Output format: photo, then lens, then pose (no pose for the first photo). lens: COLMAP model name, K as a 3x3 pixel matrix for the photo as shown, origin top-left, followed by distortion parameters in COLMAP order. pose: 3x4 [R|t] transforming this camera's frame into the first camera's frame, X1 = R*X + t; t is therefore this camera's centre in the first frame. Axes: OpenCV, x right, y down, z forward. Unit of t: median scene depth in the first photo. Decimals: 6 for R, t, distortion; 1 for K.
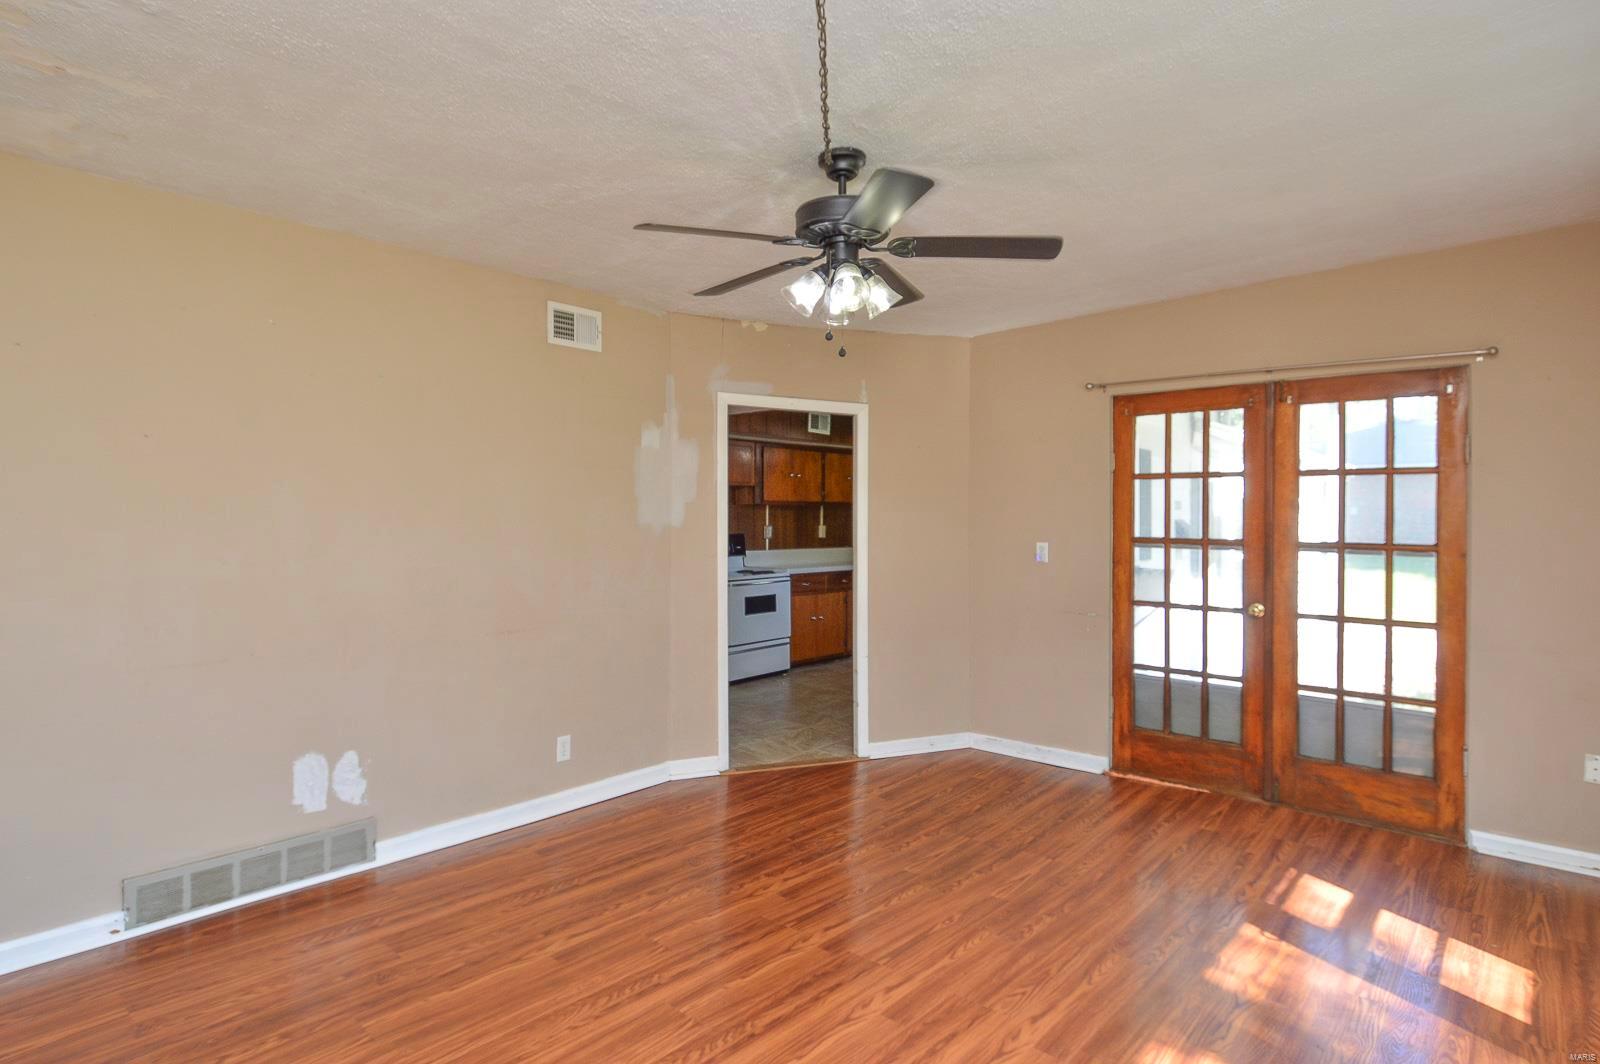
lens RADIAL K [[851.3, 0, 792.7], [0, 851.3, 528.9], [0, 0, 1]] dist [0.001932, -0.011374]
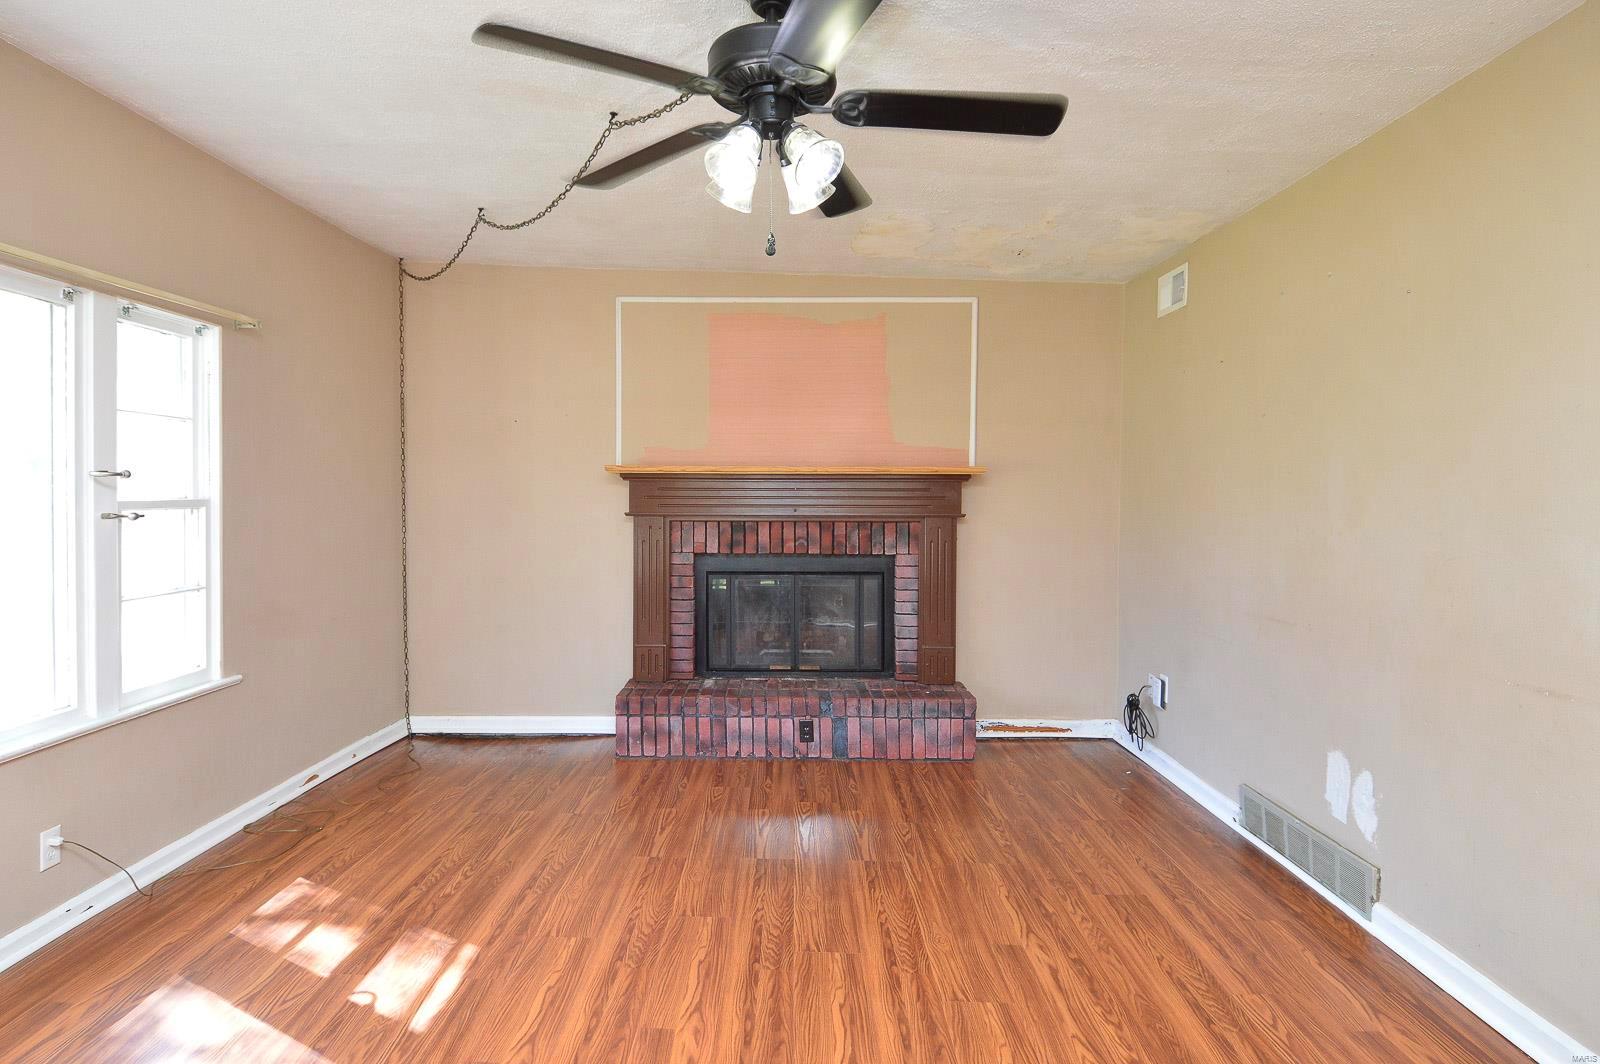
lens RADIAL K [[851.3, 0, 792.9], [0, 851.3, 520.5], [0, 0, 1]] dist [0.001932, -0.011374]
pose [[-0.747465, 0.011351, -0.664204, 0.470031], [-0.014035, 0.999361, 0.032874, 0.002954], [0.664153, 0.033894, -0.746828, 1.362086]]
